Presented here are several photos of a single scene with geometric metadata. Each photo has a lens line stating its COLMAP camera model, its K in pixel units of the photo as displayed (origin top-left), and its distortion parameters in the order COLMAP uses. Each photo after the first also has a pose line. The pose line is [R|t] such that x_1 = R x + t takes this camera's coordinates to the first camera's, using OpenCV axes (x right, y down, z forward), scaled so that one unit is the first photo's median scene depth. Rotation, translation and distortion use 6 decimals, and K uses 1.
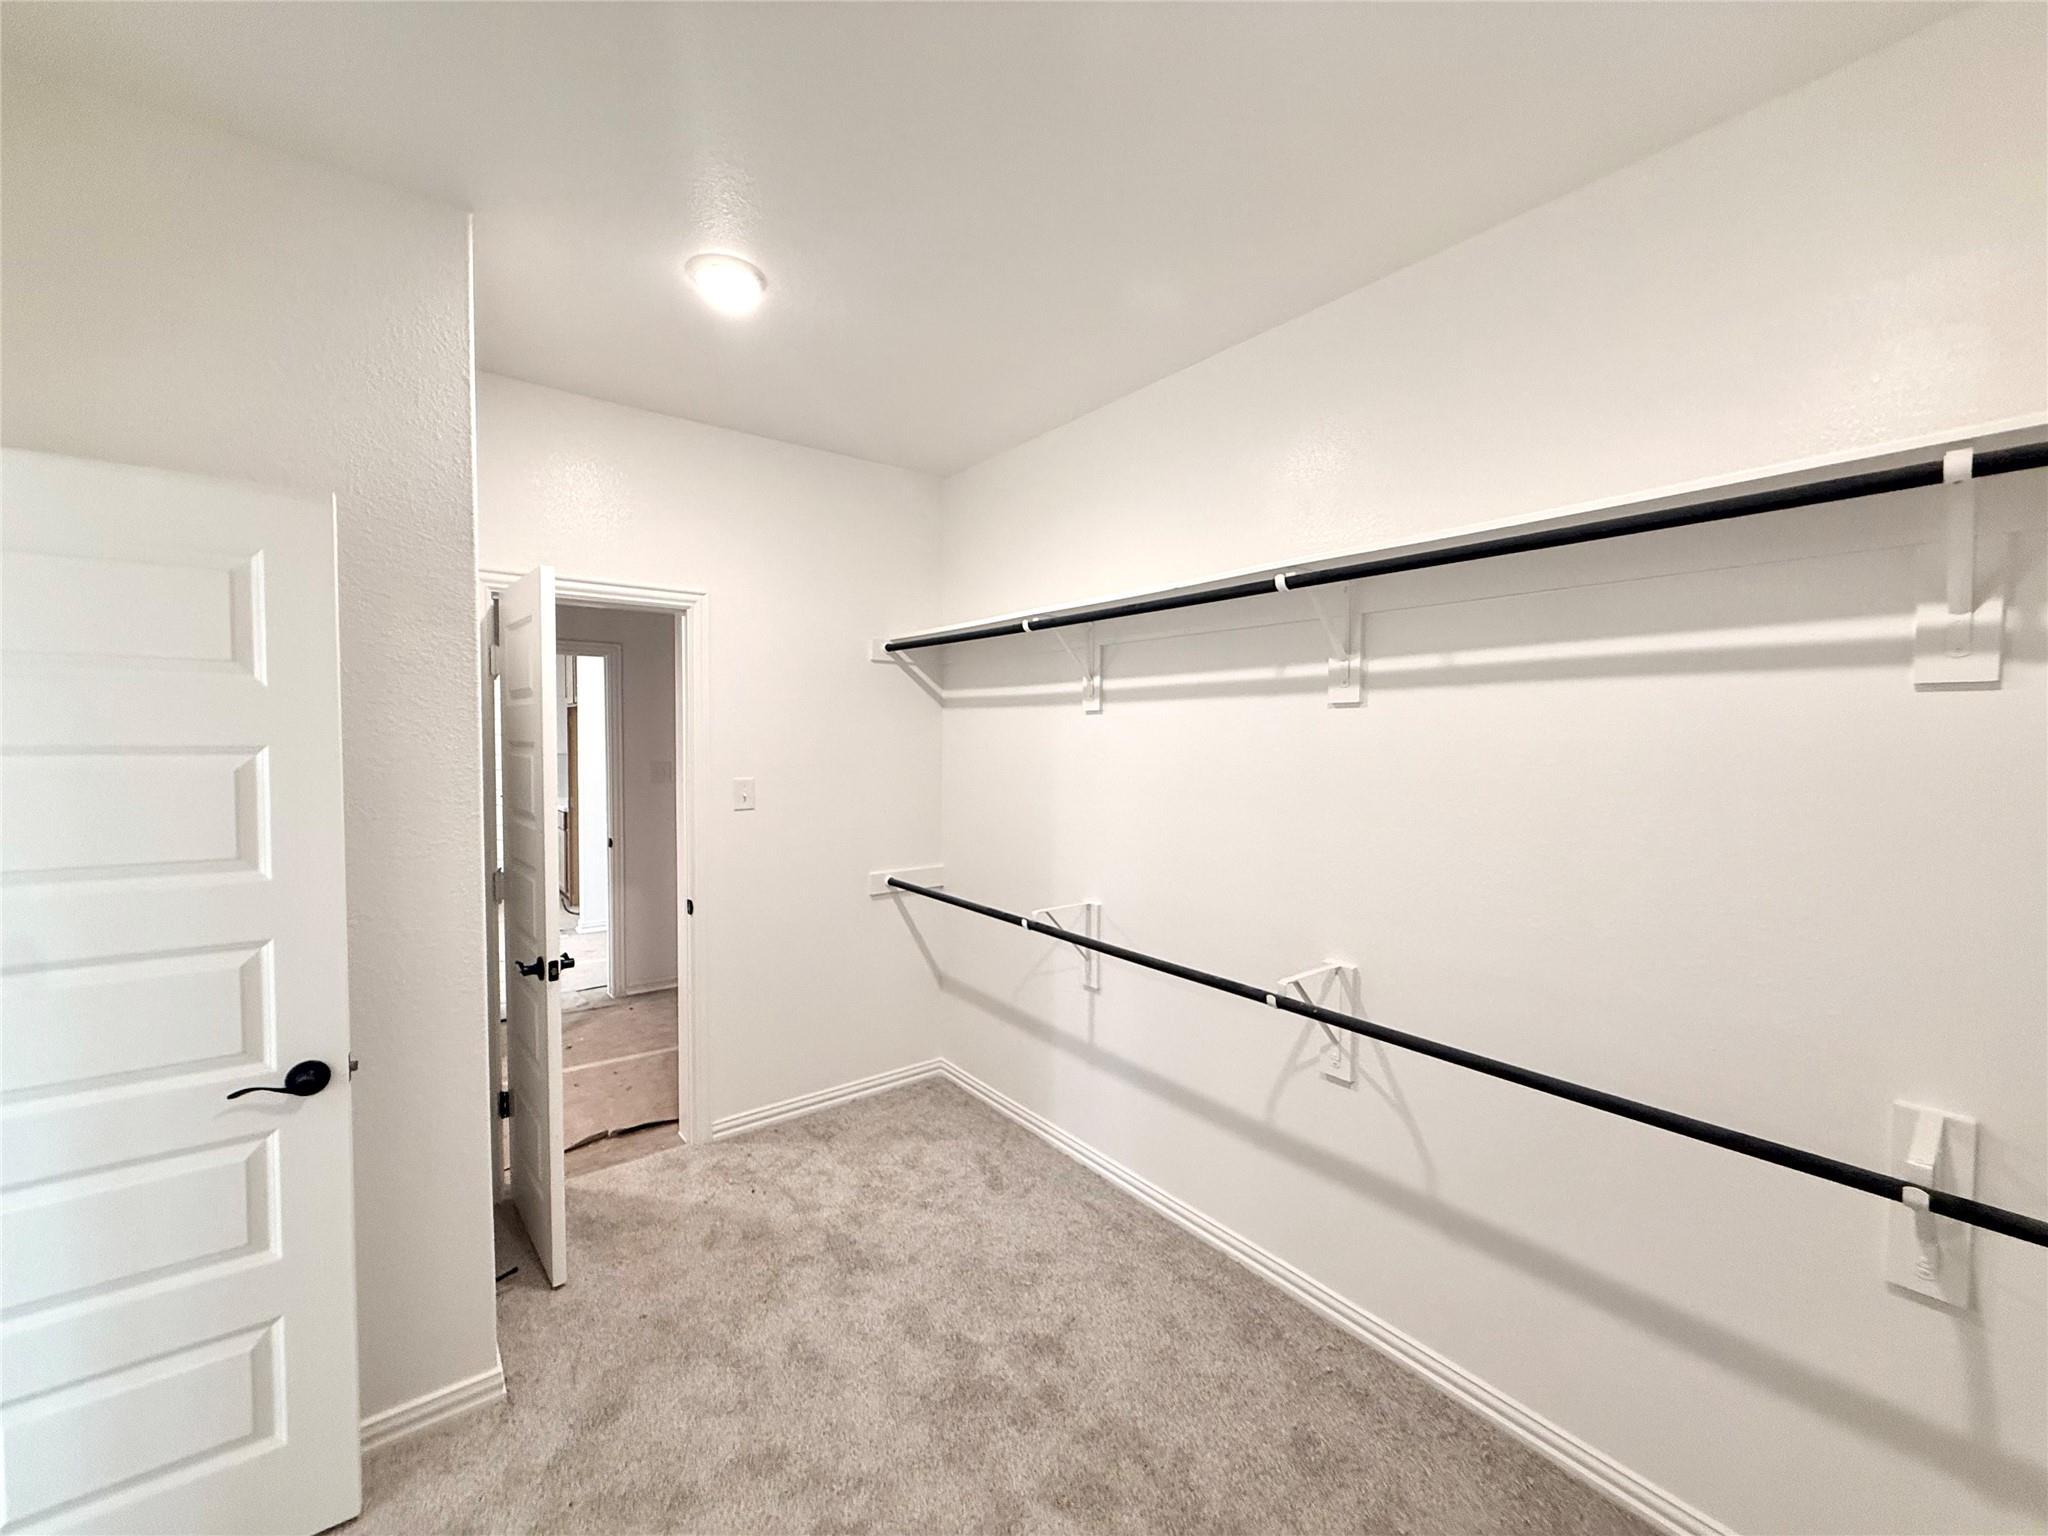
lens RADIAL K [[828.0, 0, 1024.0], [0, 828.0, 768.0], [0, 0, 1]] dist [0.000145, 0.000258]
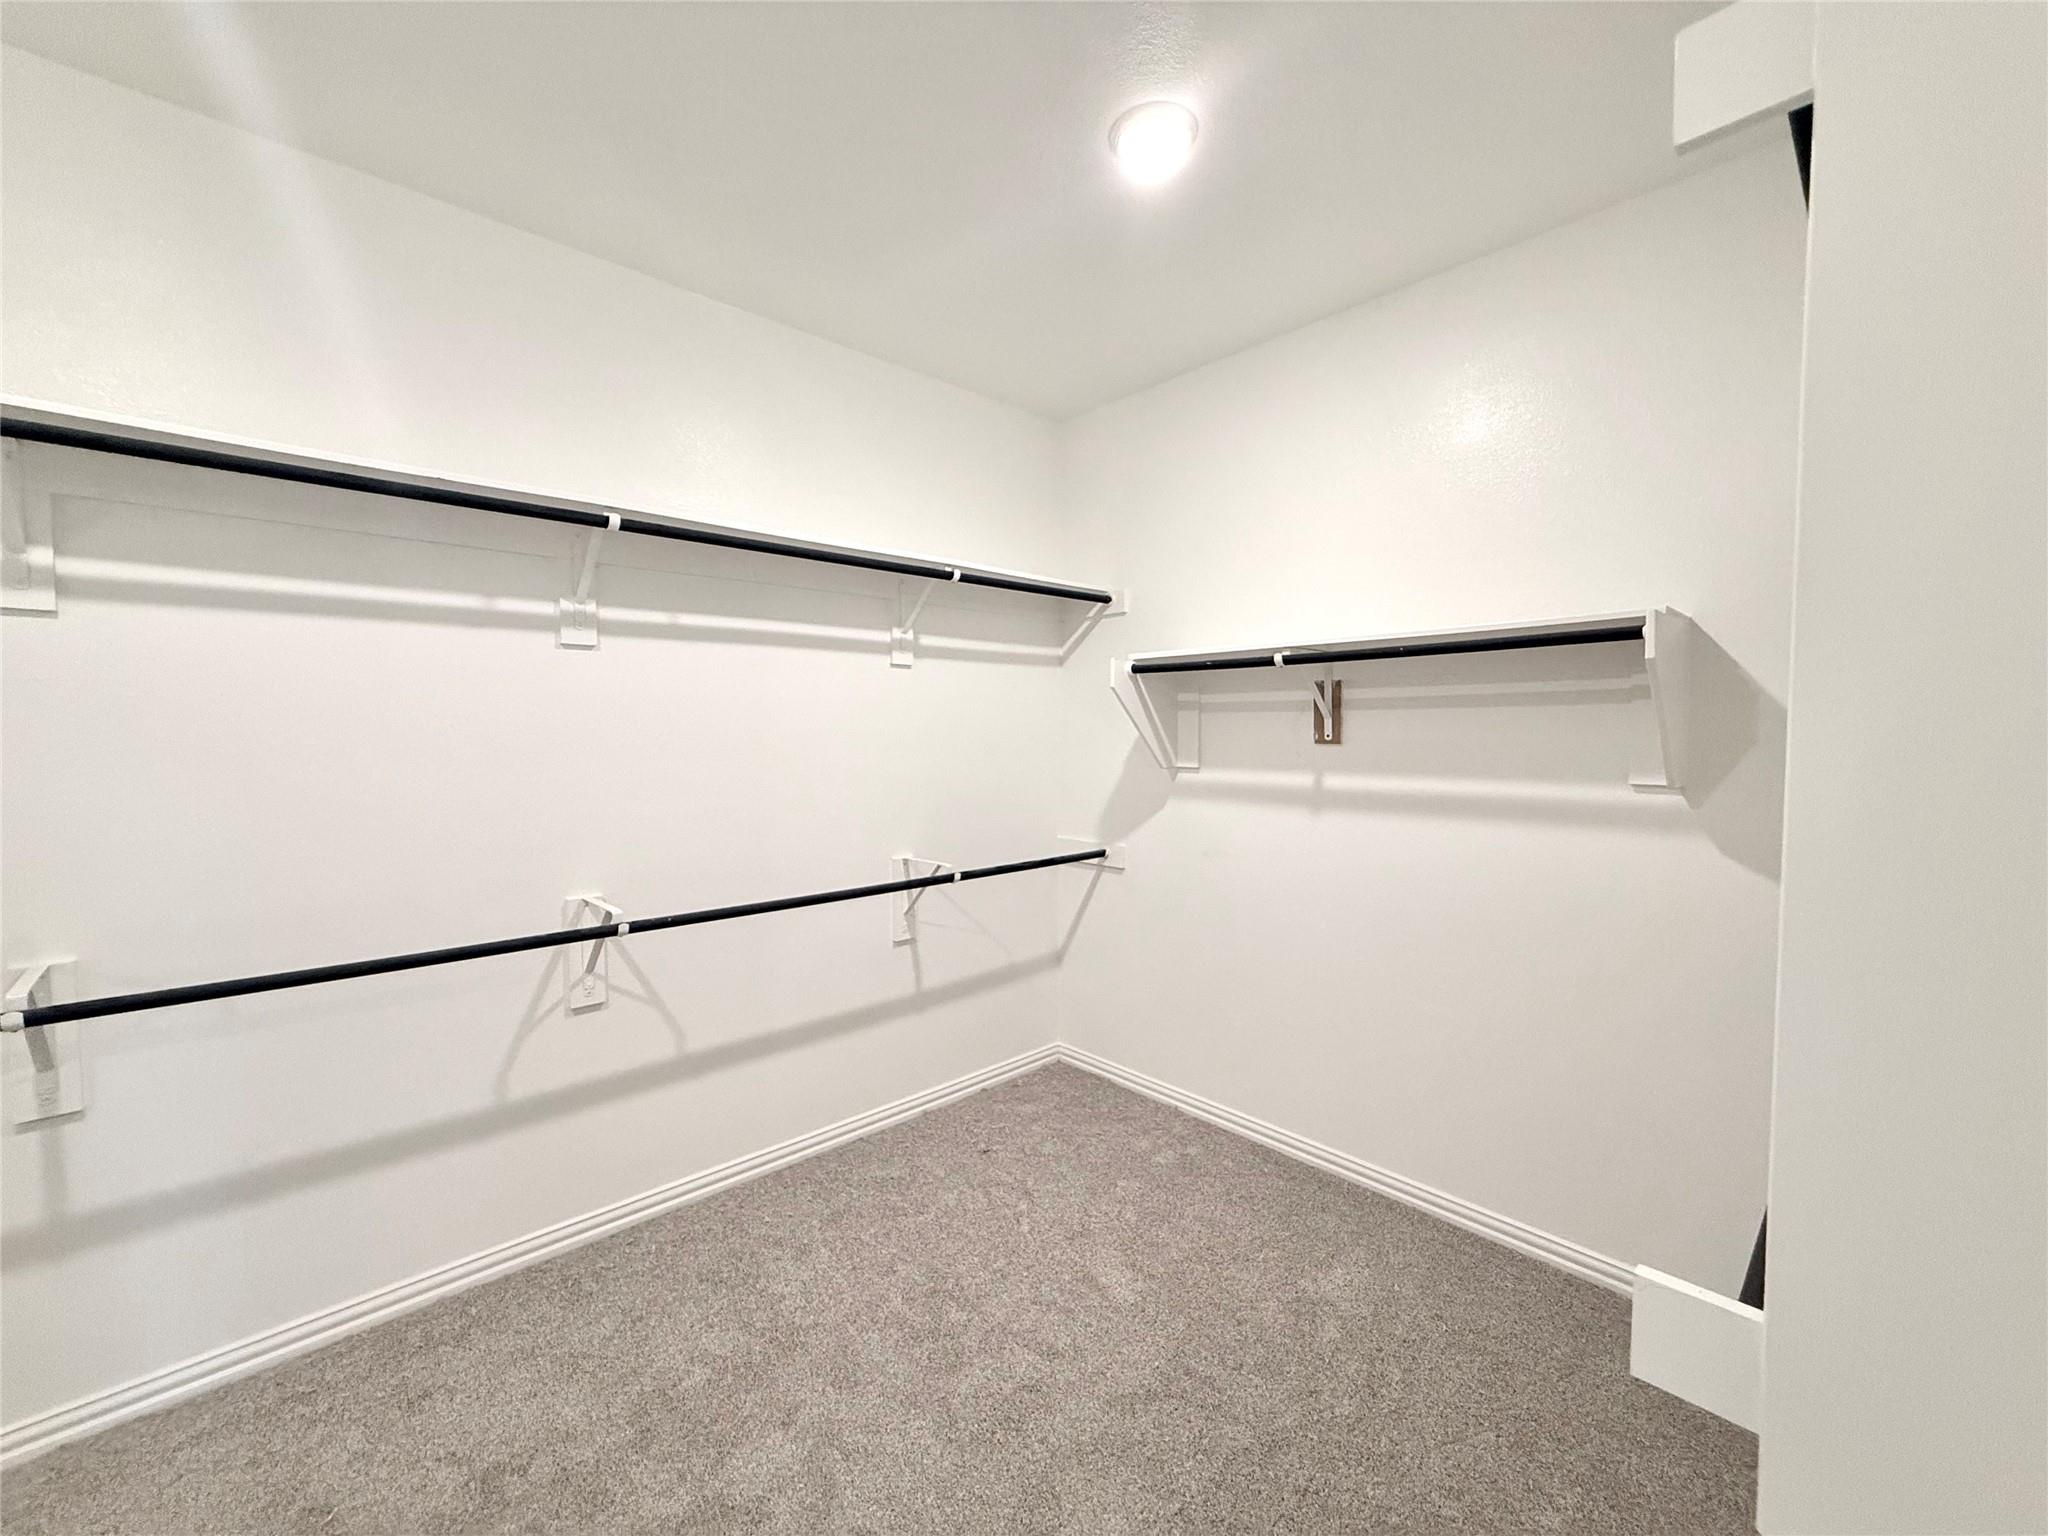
lens RADIAL K [[815.1, 0, 1021.2], [0, 815.1, 730.7], [0, 0, 1]] dist [0.000787, 0.000241]
pose [[-0.100480, -0.035095, 0.994320, -0.689821], [0.015302, 0.999205, 0.036814, -0.000630], [-0.994821, 0.018914, -0.099863, 0.561057]]
